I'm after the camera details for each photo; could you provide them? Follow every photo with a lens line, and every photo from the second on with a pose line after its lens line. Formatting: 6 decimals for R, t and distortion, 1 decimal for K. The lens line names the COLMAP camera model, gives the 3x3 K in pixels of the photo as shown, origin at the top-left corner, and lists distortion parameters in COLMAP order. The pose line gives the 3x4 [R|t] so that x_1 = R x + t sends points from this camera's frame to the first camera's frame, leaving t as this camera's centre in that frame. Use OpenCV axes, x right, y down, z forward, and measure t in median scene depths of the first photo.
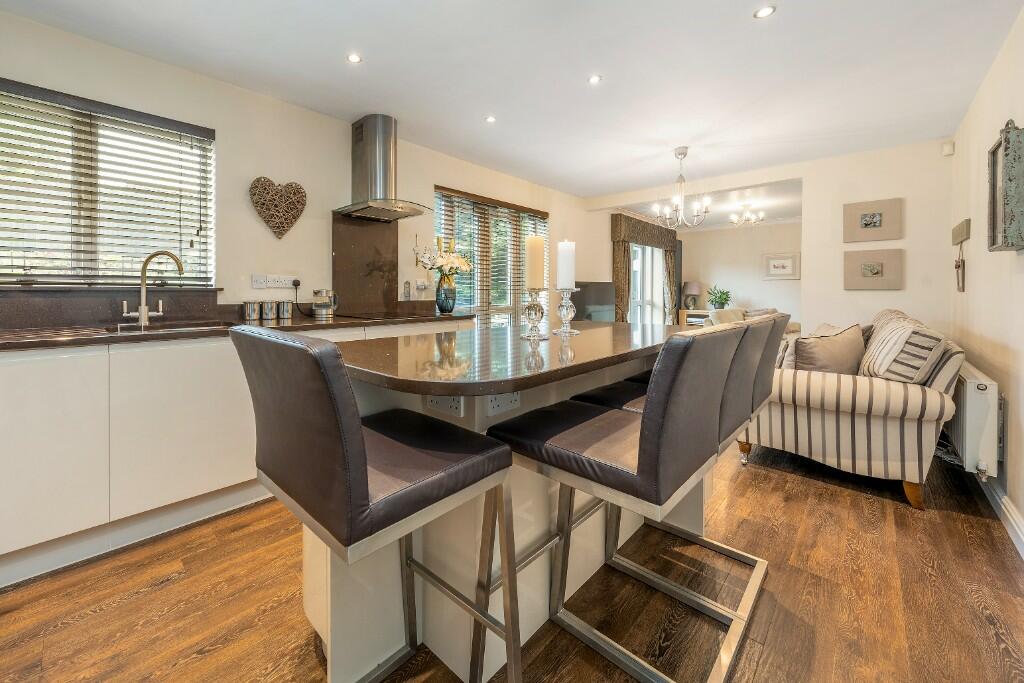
lens RADIAL K [[329.4, 0, 508.5], [0, 329.4, 293.3], [0, 0, 1]] dist [0.000308, 0.000011]
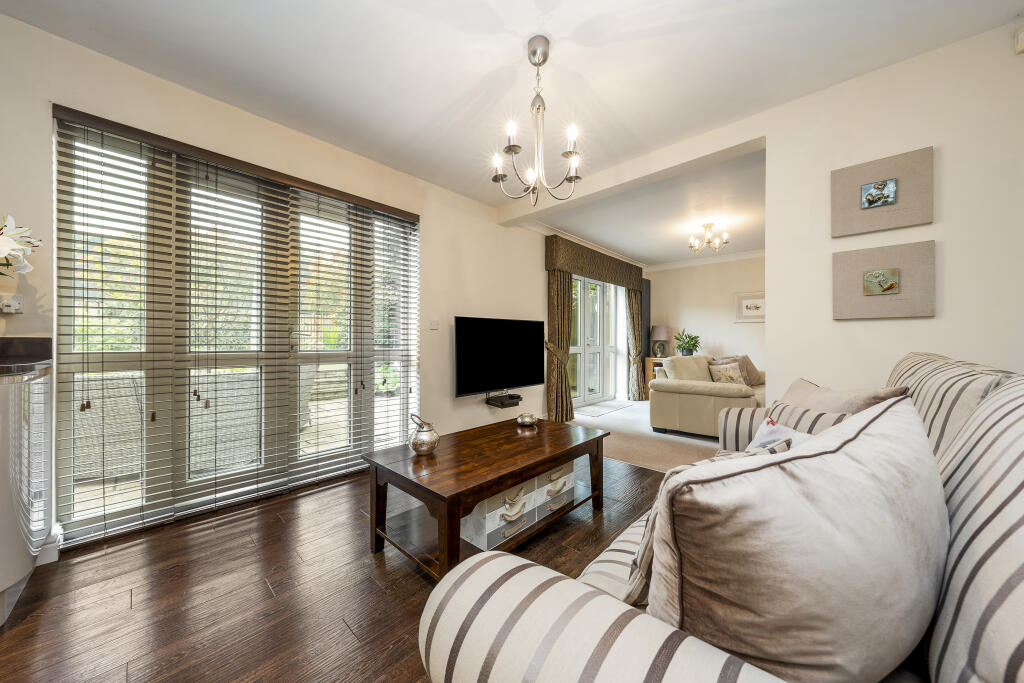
lens RADIAL K [[348.5, 0, 513.3], [0, 348.5, 338.8], [0, 0, 1]] dist [0.000331, 0.000051]
pose [[0.997237, -0.002714, 0.074239, 0.167905], [0.003253, 0.999969, -0.007139, 0.009621], [-0.074217, 0.007361, 0.997215, 0.175448]]
